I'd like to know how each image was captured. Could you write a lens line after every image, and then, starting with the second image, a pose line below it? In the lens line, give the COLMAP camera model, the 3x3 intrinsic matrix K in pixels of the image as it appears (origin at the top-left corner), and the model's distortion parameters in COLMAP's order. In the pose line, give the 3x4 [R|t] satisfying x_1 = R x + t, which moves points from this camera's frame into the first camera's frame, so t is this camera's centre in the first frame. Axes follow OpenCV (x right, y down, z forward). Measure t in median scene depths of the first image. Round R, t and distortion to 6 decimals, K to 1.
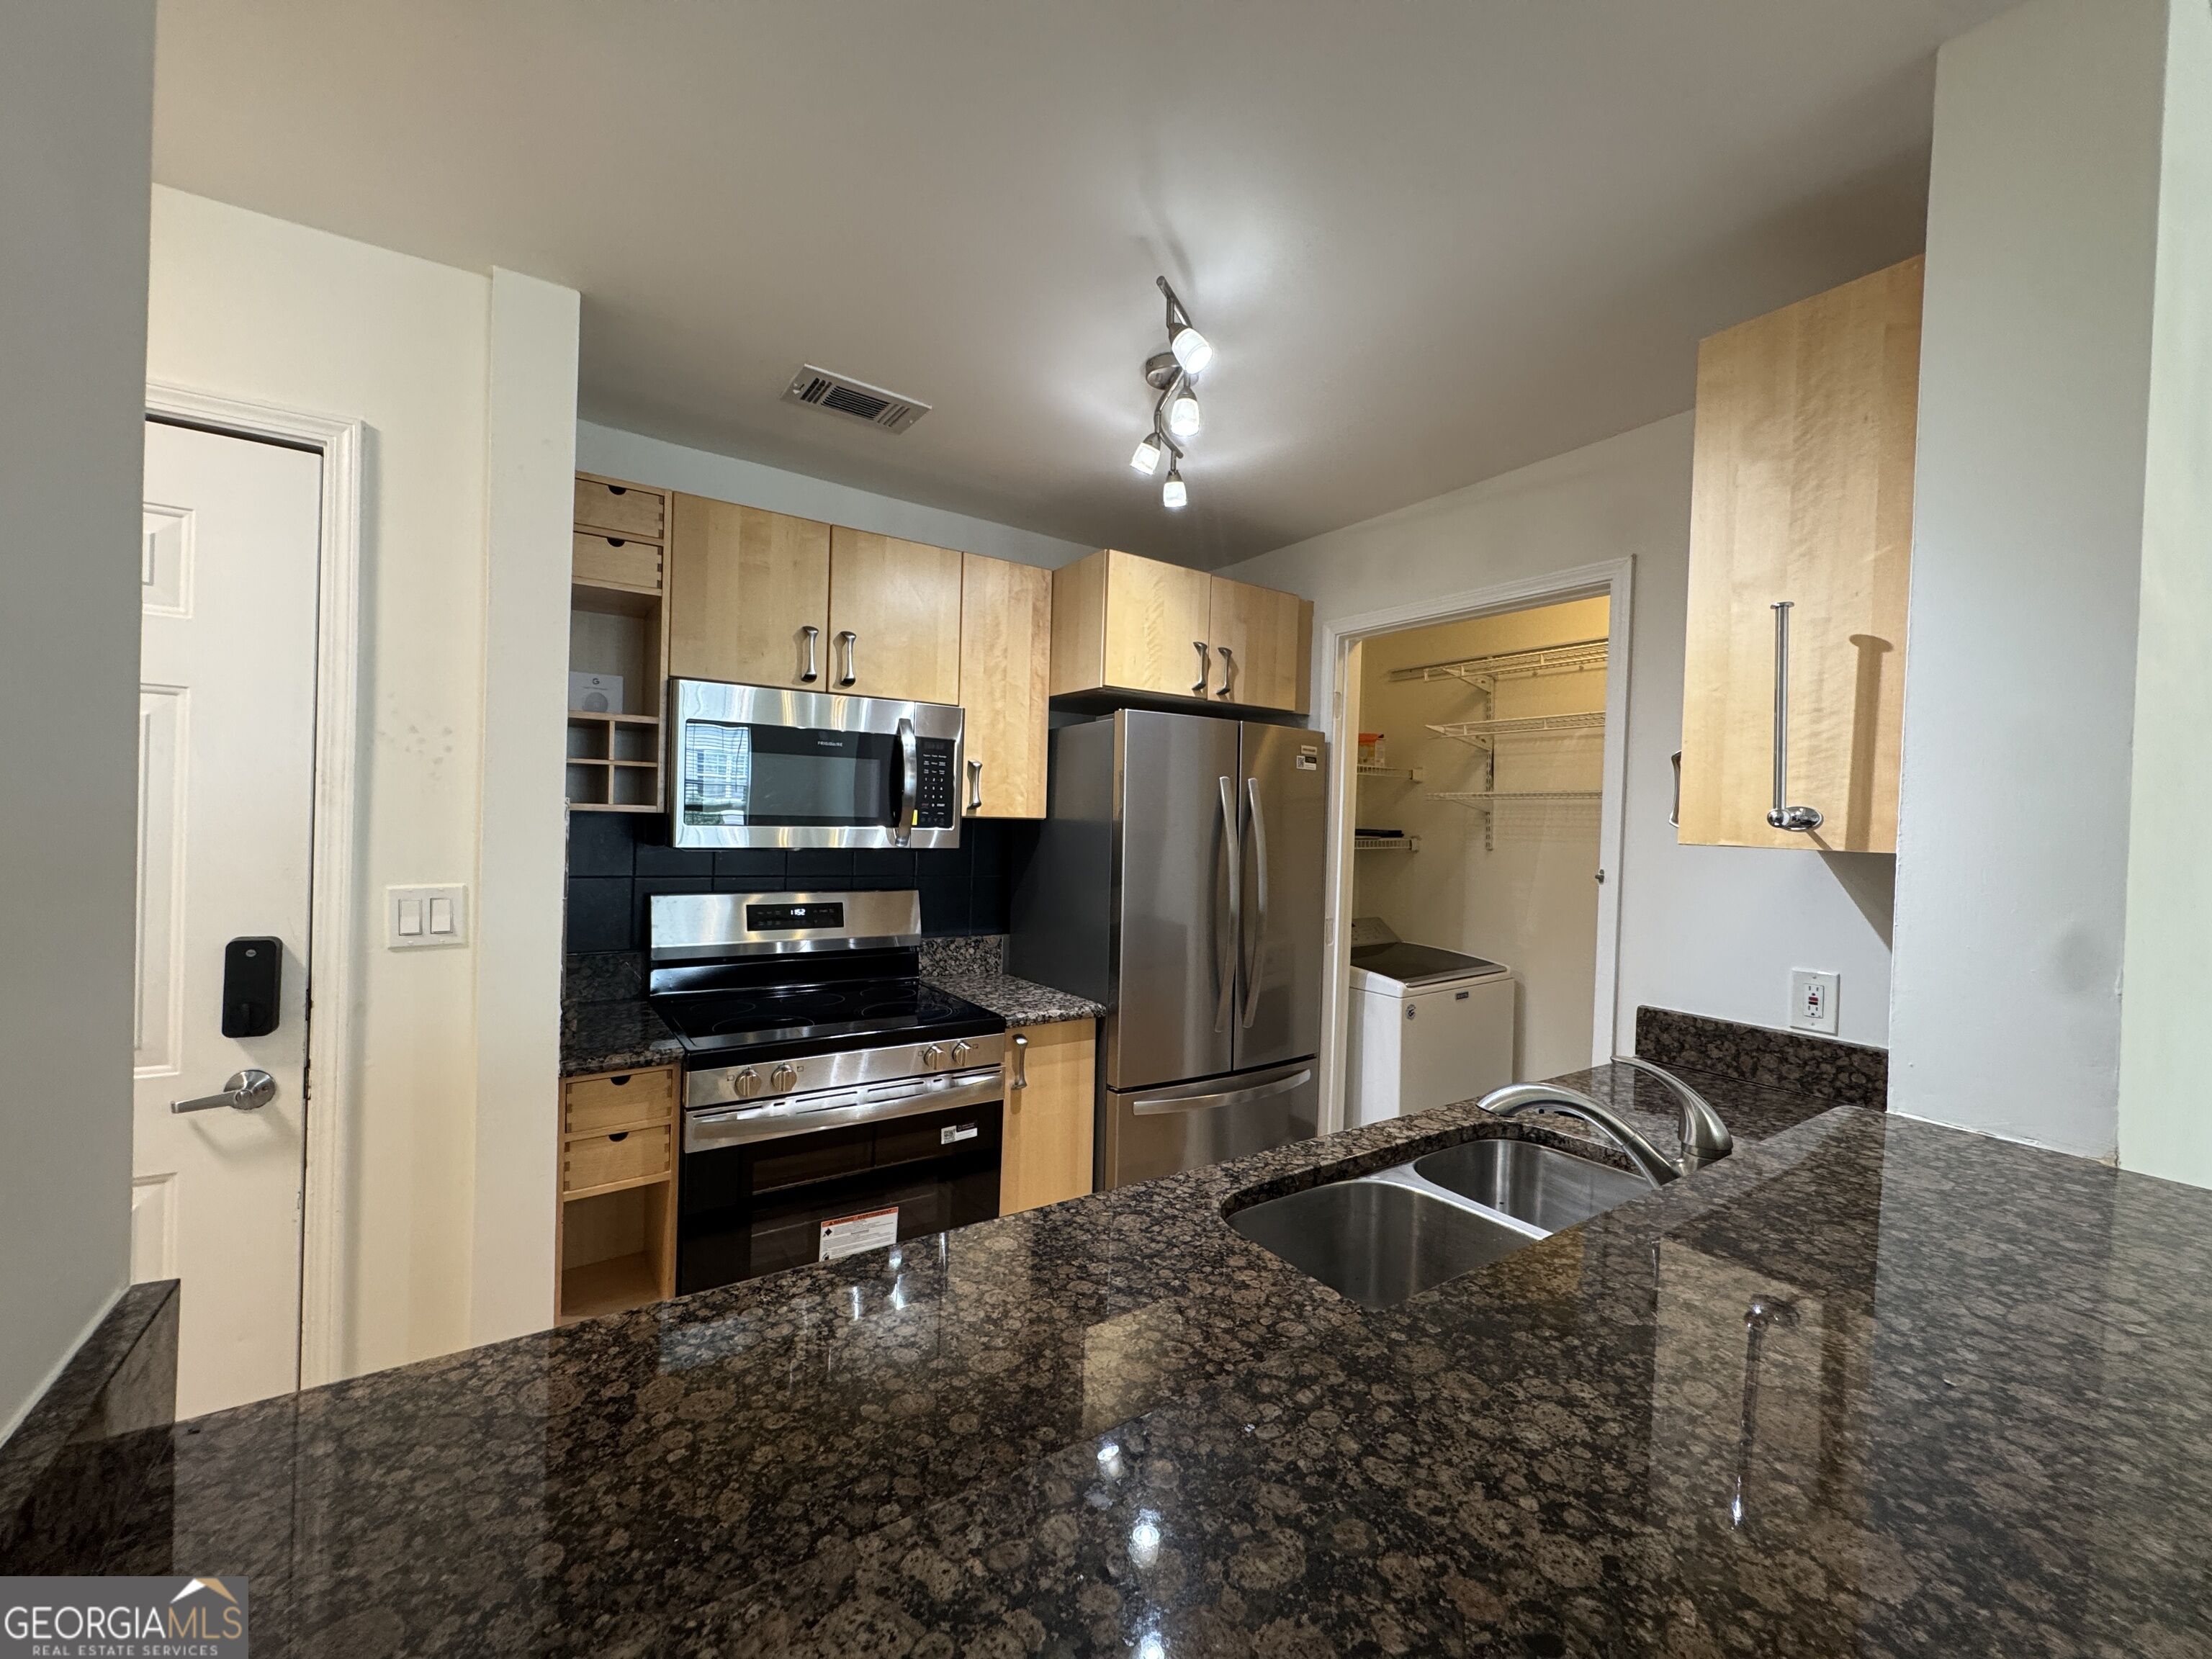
lens RADIAL K [[878.3, 0, 1104.7], [0, 878.3, 829.9], [0, 0, 1]] dist [-0.001821, -0.000931]
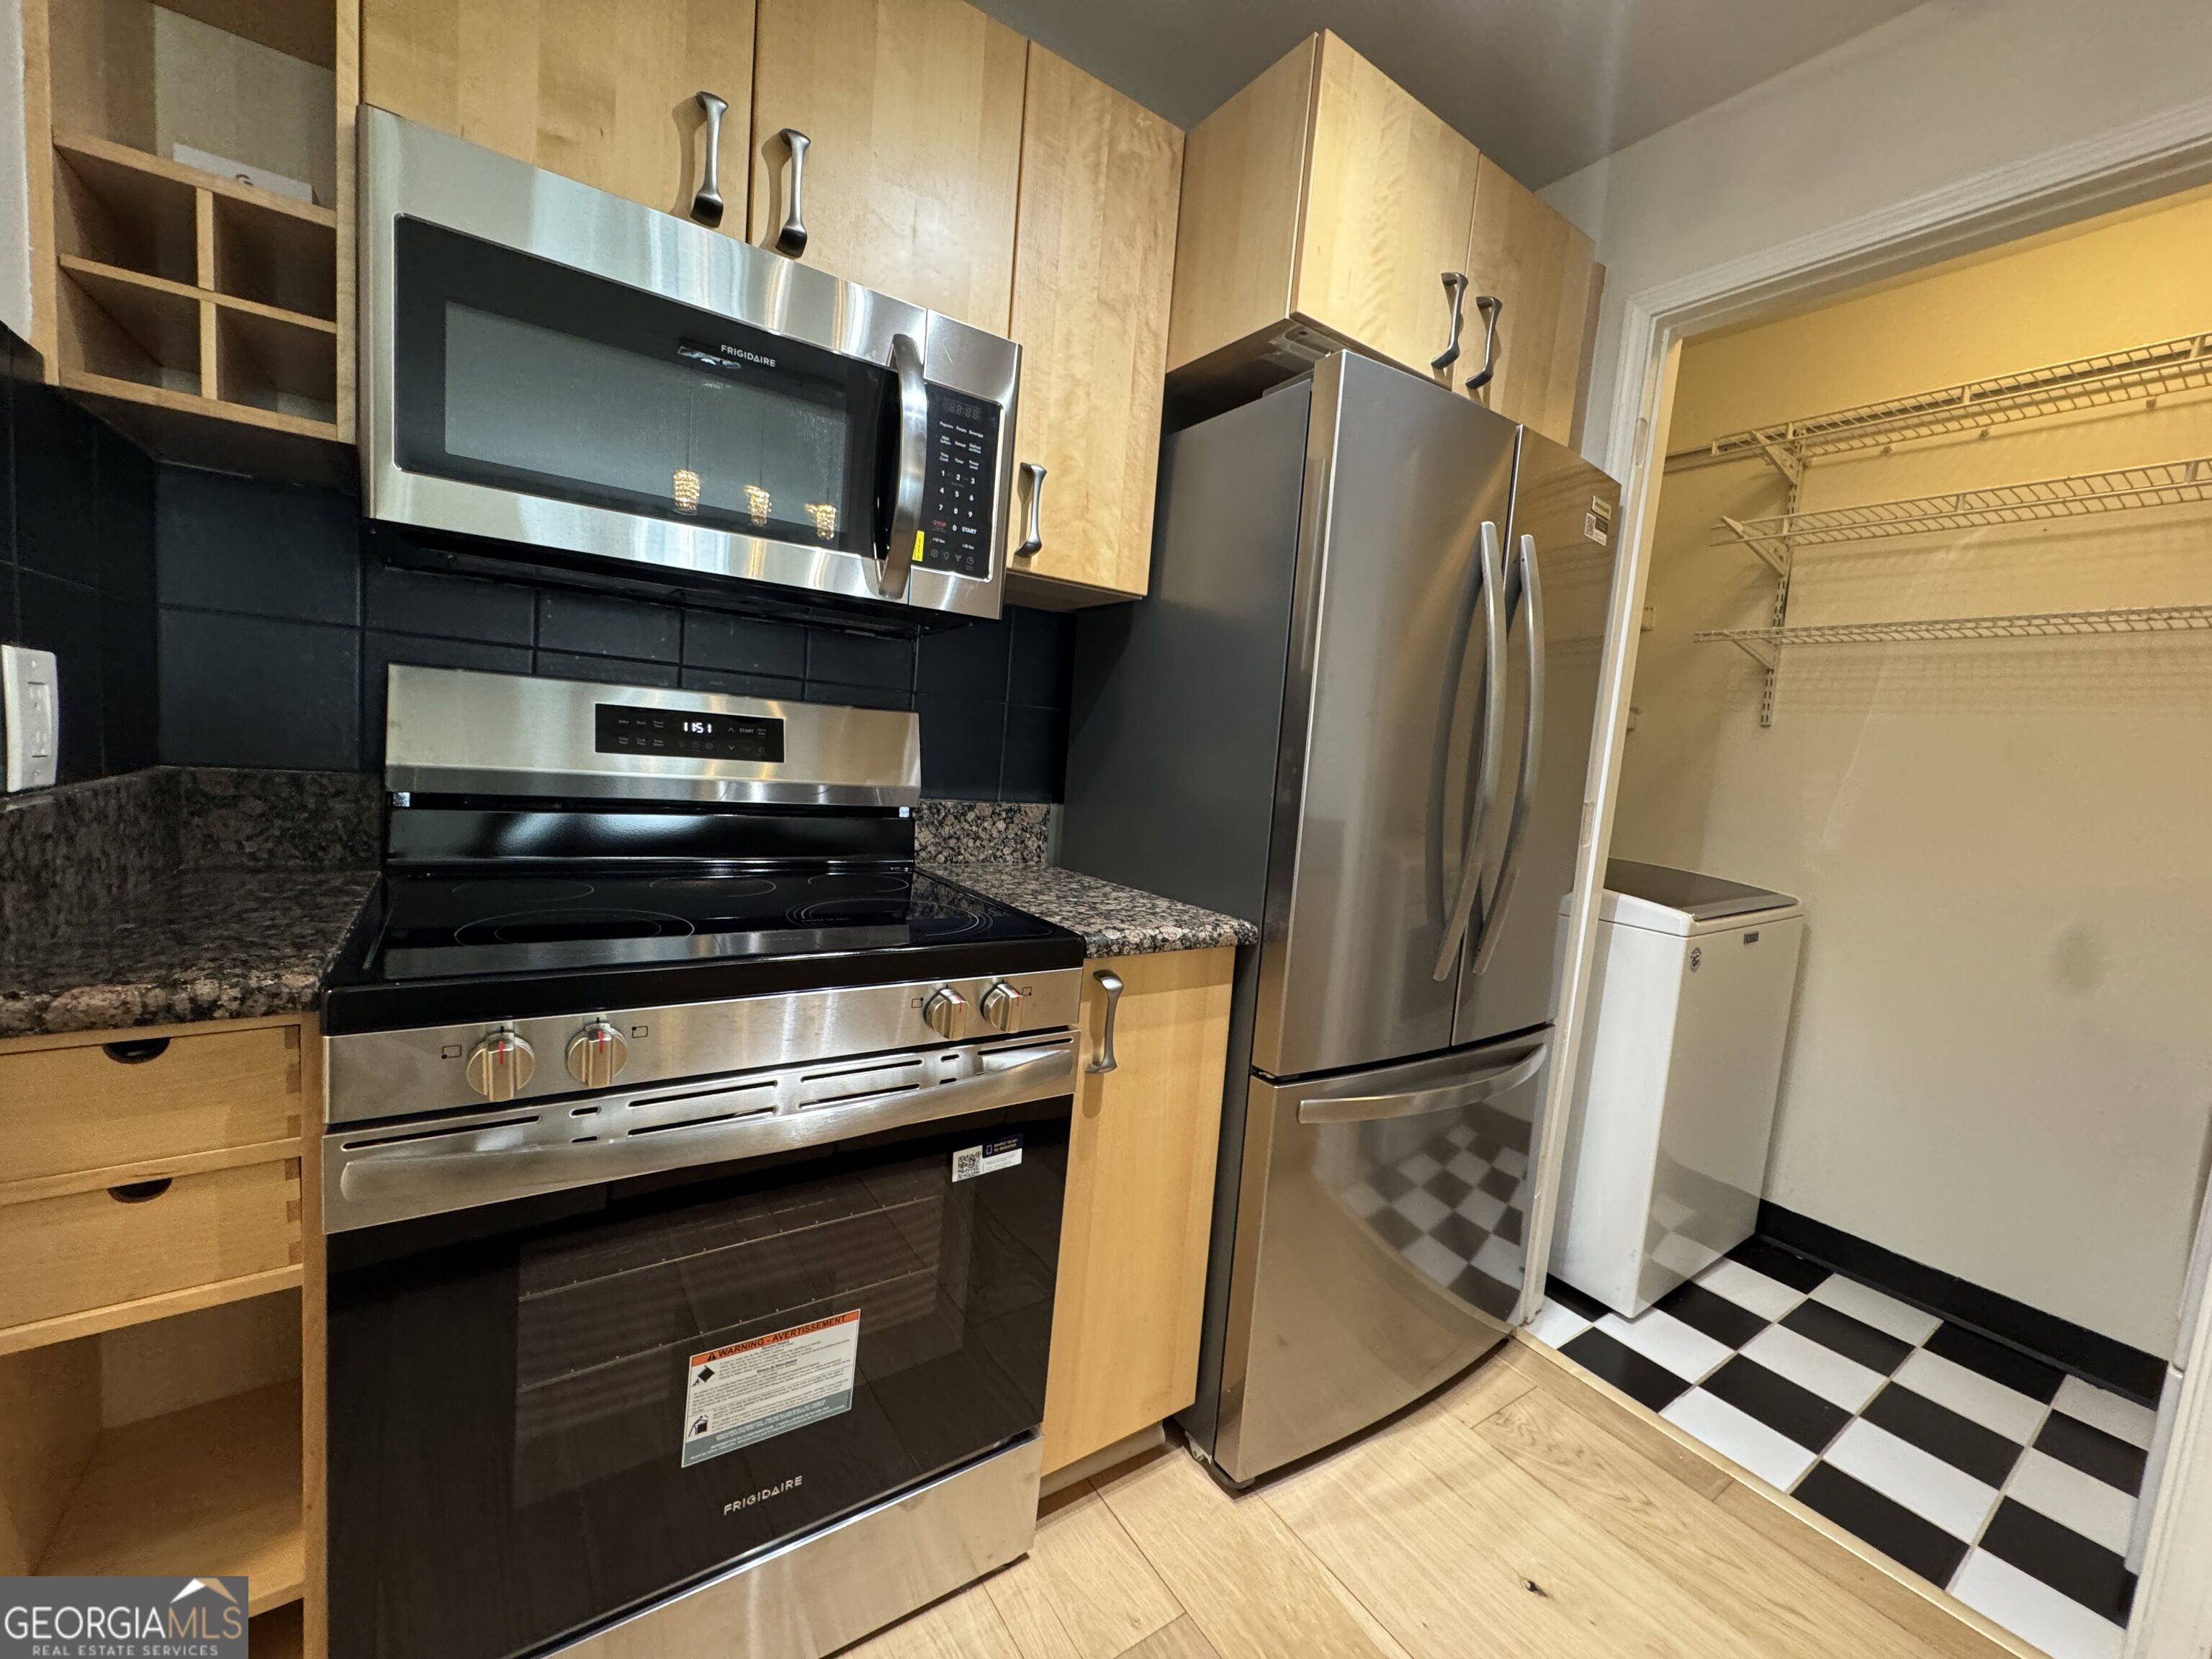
lens RADIAL K [[878.3, 0, 1105.1], [0, 878.3, 828.0], [0, 0, 1]] dist [-0.001821, -0.000931]
pose [[0.998648, 0.050717, 0.011377, -0.103560], [-0.051491, 0.995179, 0.083469, 0.101020], [-0.007089, -0.083942, 0.996445, 0.468013]]
